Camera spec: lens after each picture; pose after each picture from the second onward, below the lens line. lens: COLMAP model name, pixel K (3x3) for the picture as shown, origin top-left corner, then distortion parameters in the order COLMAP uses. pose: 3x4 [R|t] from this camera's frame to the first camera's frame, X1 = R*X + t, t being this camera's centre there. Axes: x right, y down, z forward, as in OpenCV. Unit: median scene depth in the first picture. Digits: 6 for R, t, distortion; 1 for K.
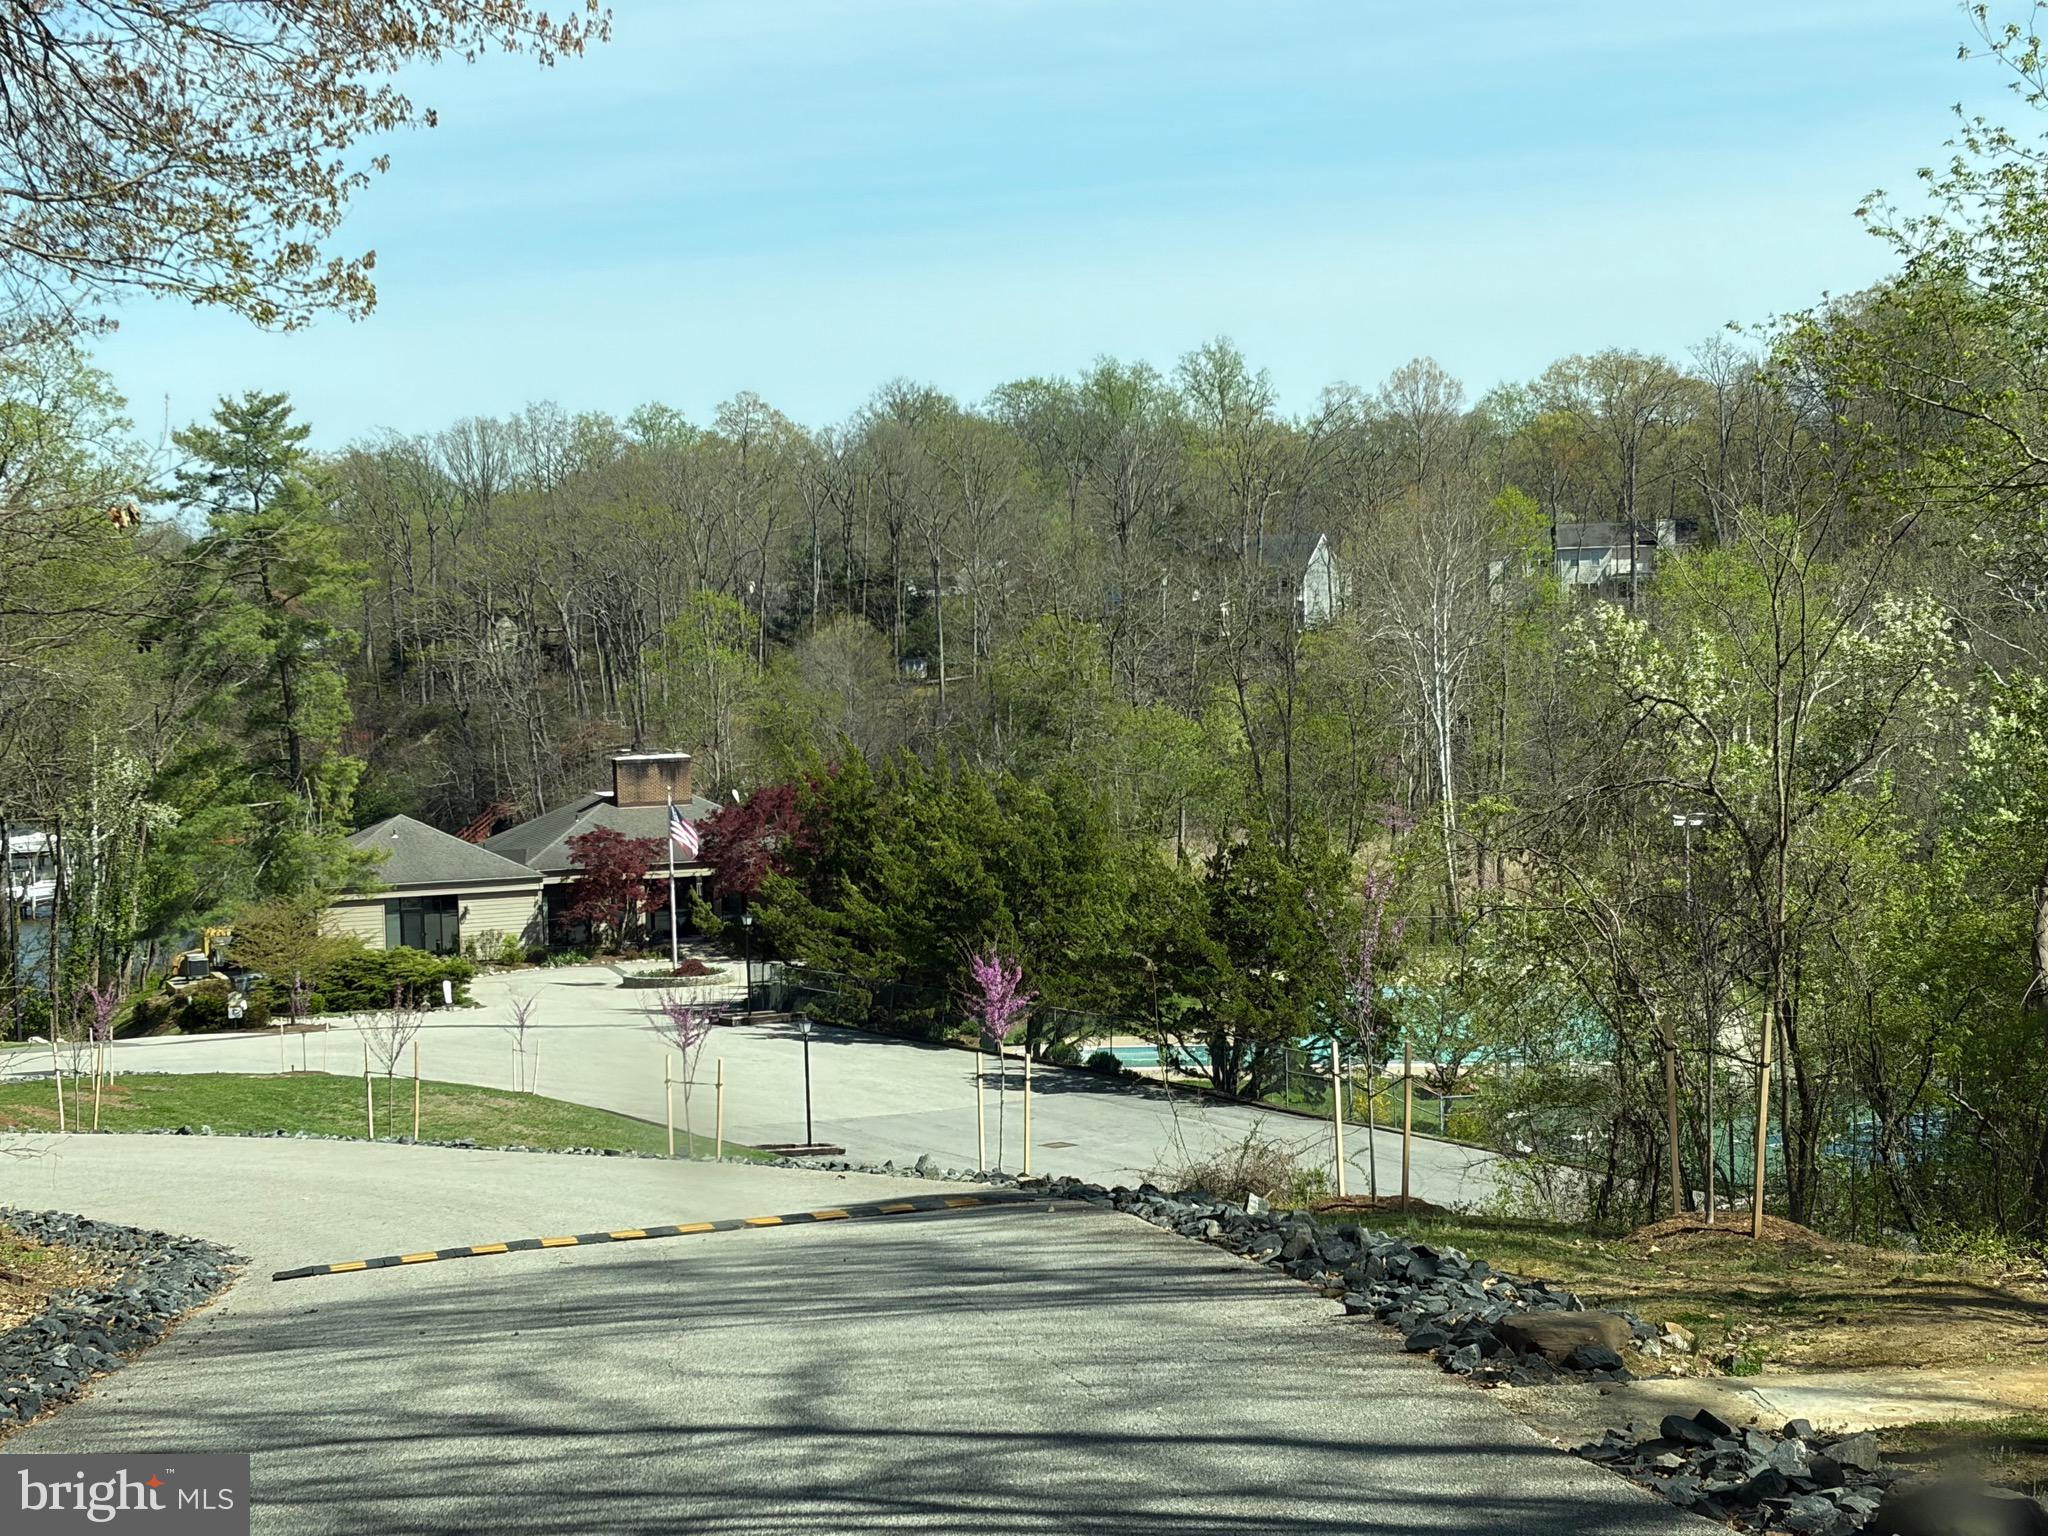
lens RADIAL K [[3980.4, 0, 1024.0], [0, 3980.4, 768.0], [0, 0, 1]] dist [0.049561, 0.028672]
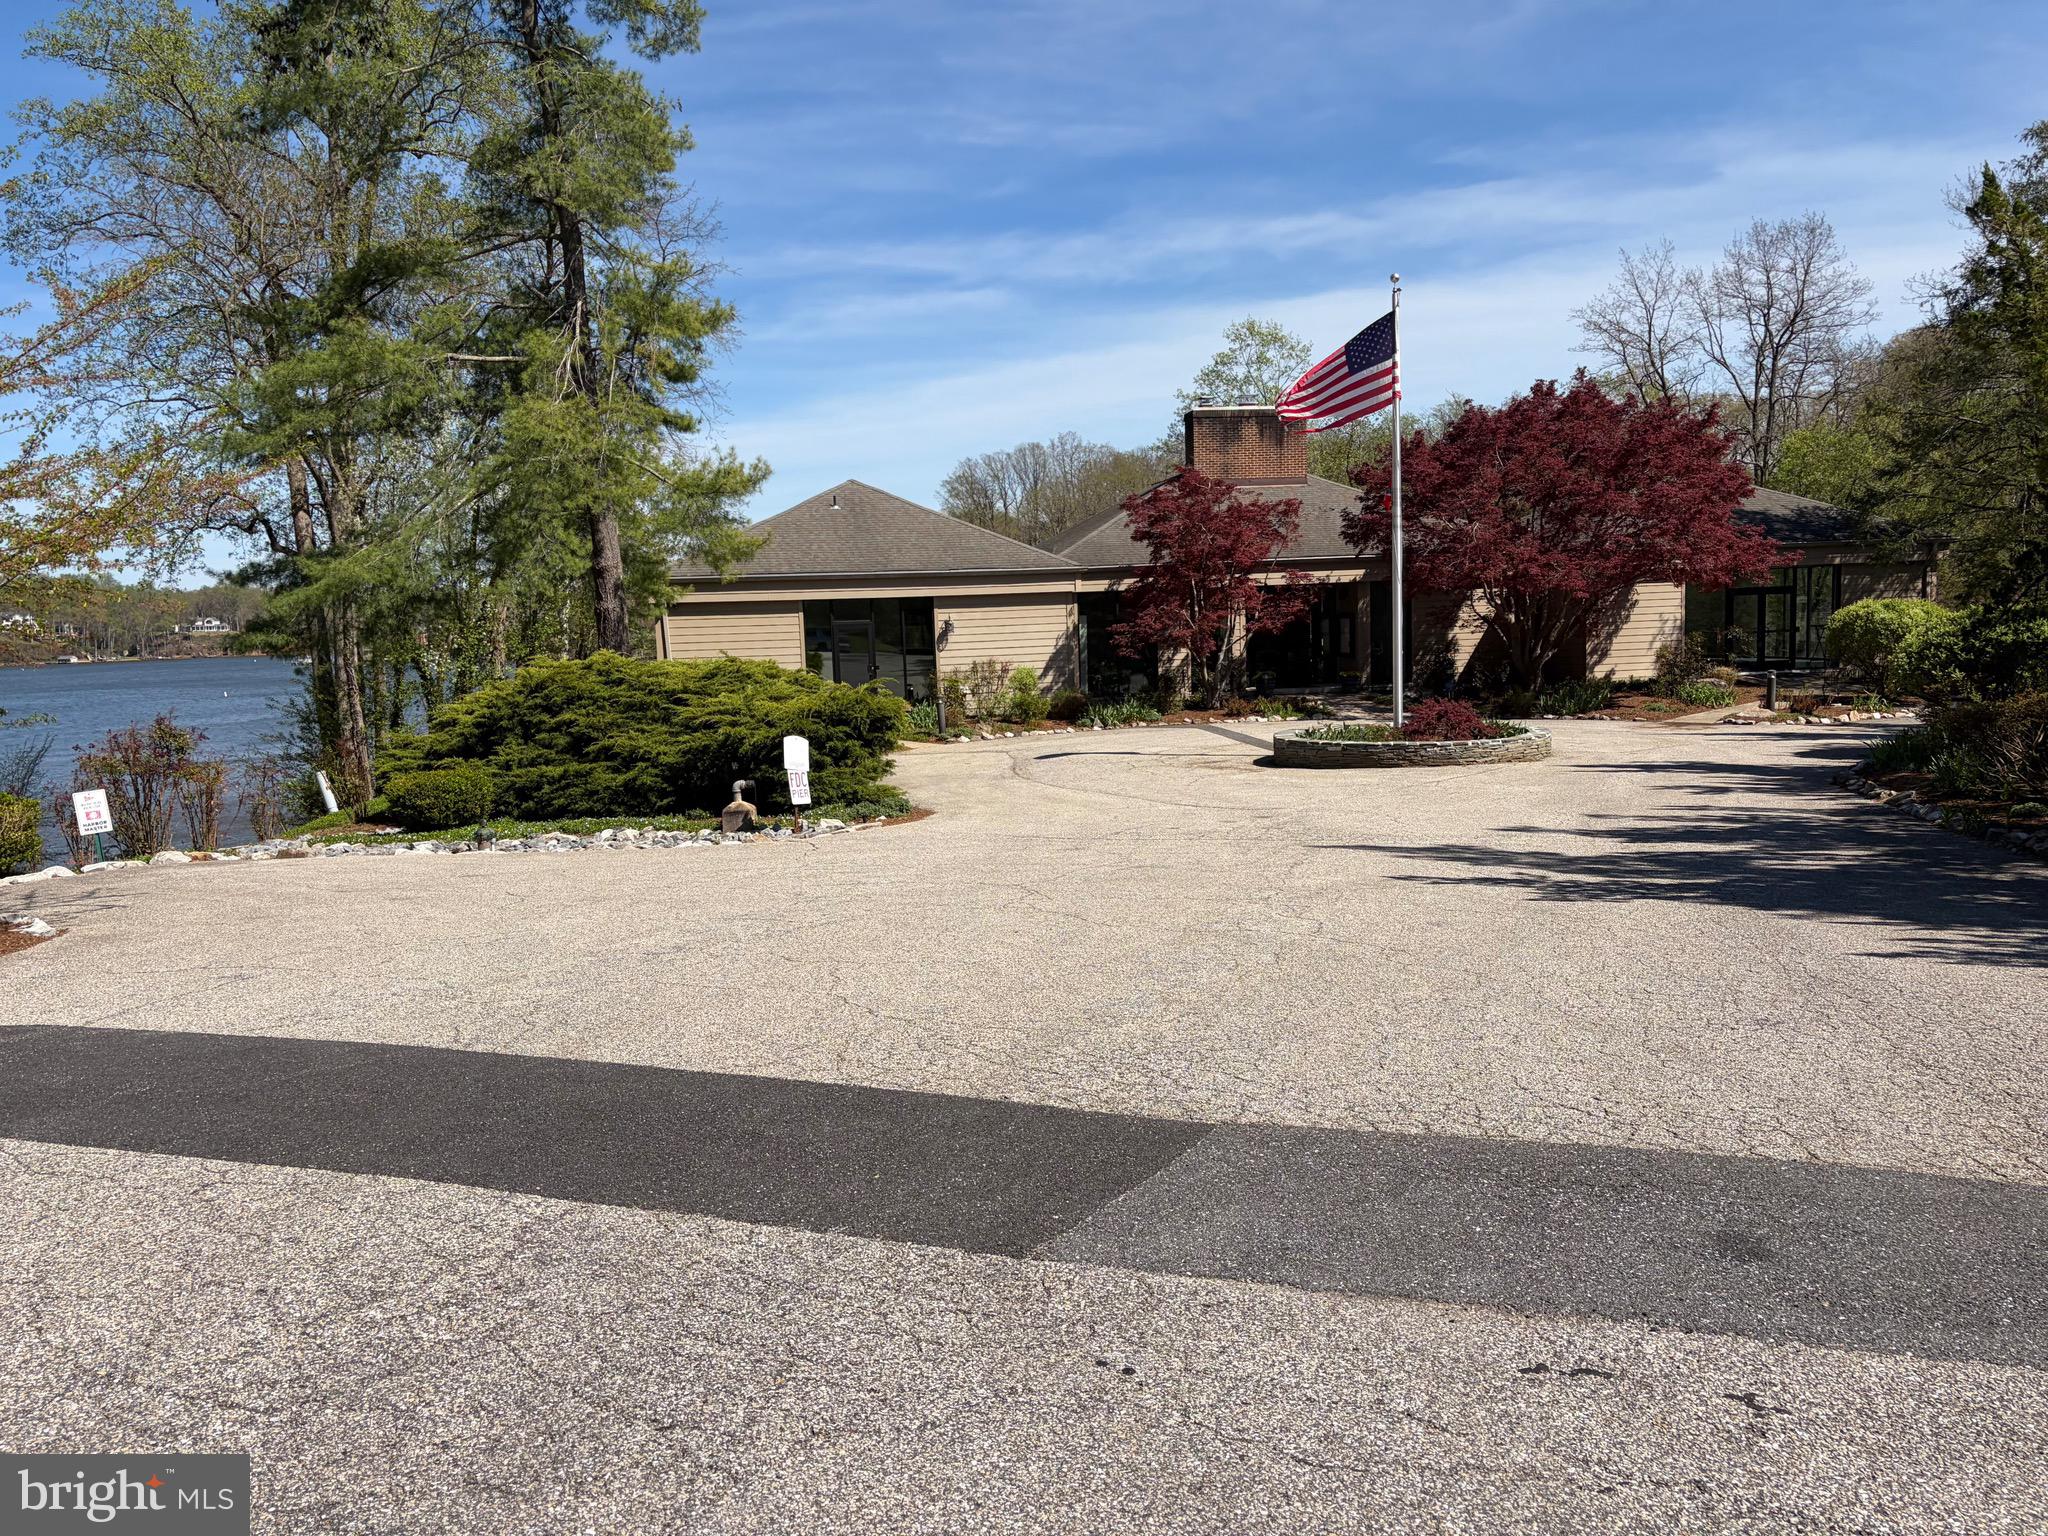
lens RADIAL K [[1561.6, 0, 1024.0], [0, 1561.6, 768.0], [0, 0, 1]] dist [0.064813, -0.000849]
pose [[0.989443, 0.012731, -0.144362, -0.096703], [-0.004774, 0.998457, 0.055333, 0.043536], [0.144844, -0.054060, 0.987977, 0.780494]]
